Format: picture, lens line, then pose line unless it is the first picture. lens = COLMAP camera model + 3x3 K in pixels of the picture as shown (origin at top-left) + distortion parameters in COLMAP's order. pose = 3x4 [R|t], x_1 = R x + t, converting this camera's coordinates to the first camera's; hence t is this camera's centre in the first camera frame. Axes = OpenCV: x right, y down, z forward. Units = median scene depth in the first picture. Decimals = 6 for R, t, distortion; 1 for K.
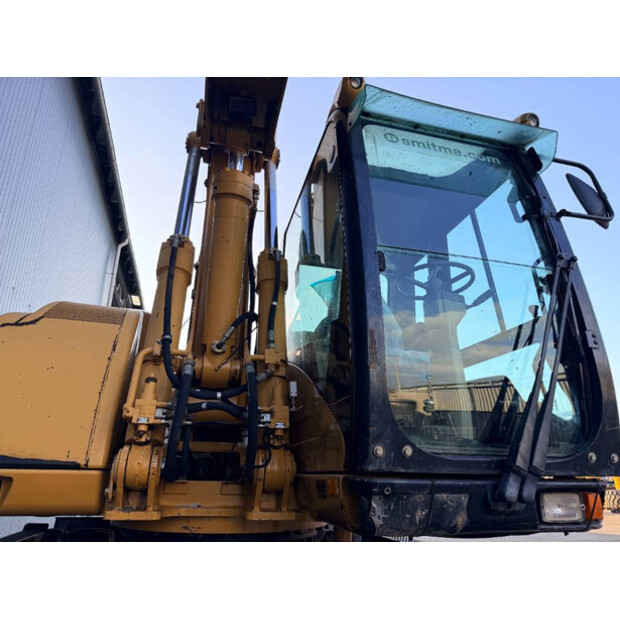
lens RADIAL K [[448.2, 0, 310.0], [0, 448.2, 310.0], [0, 0, 1]] dist [-0.000535, -0.005873]
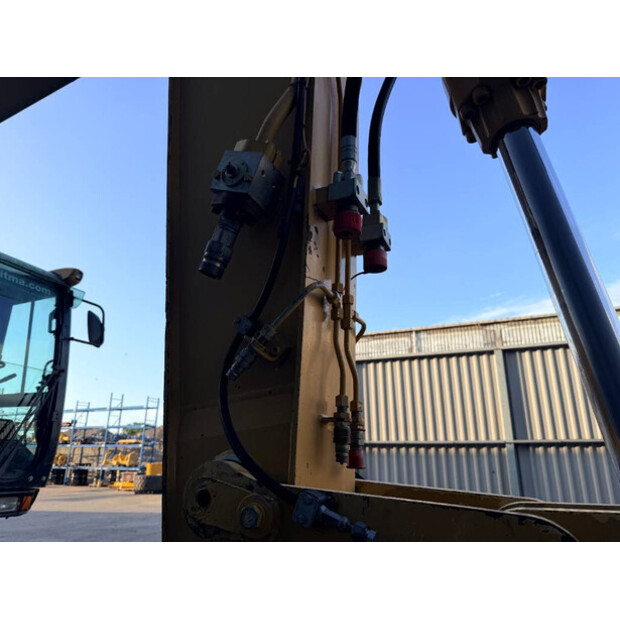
lens RADIAL K [[448.2, 0, 310.0], [0, 448.2, 310.0], [0, 0, 1]] dist [-0.000535, -0.005873]
pose [[0.639865, 0.243896, 0.728757, -0.151658], [-0.271852, 0.958822, -0.082200, -0.417085], [-0.718797, -0.145517, 0.679821, -0.839223]]
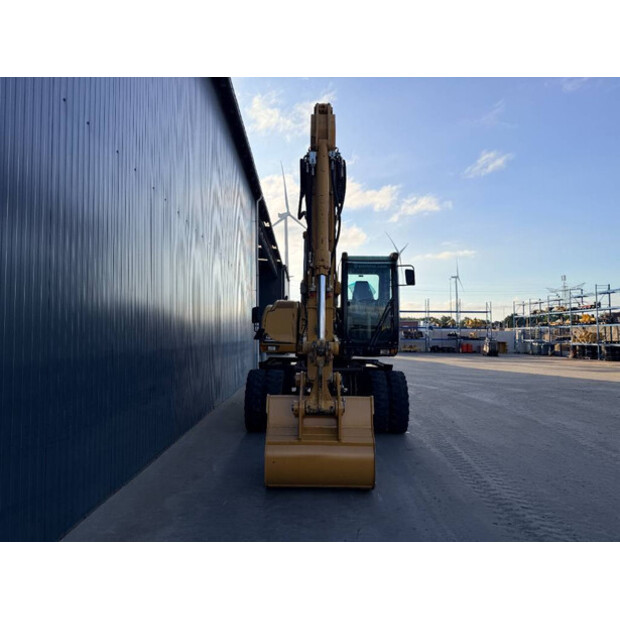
lens RADIAL K [[448.2, 0, 310.0], [0, 448.2, 310.0], [0, 0, 1]] dist [-0.000535, -0.005873]
pose [[0.967981, -0.014678, -0.250592, 0.767185], [0.087806, 0.955022, 0.283236, -1.165213], [0.235164, -0.296171, 0.925733, -2.874016]]
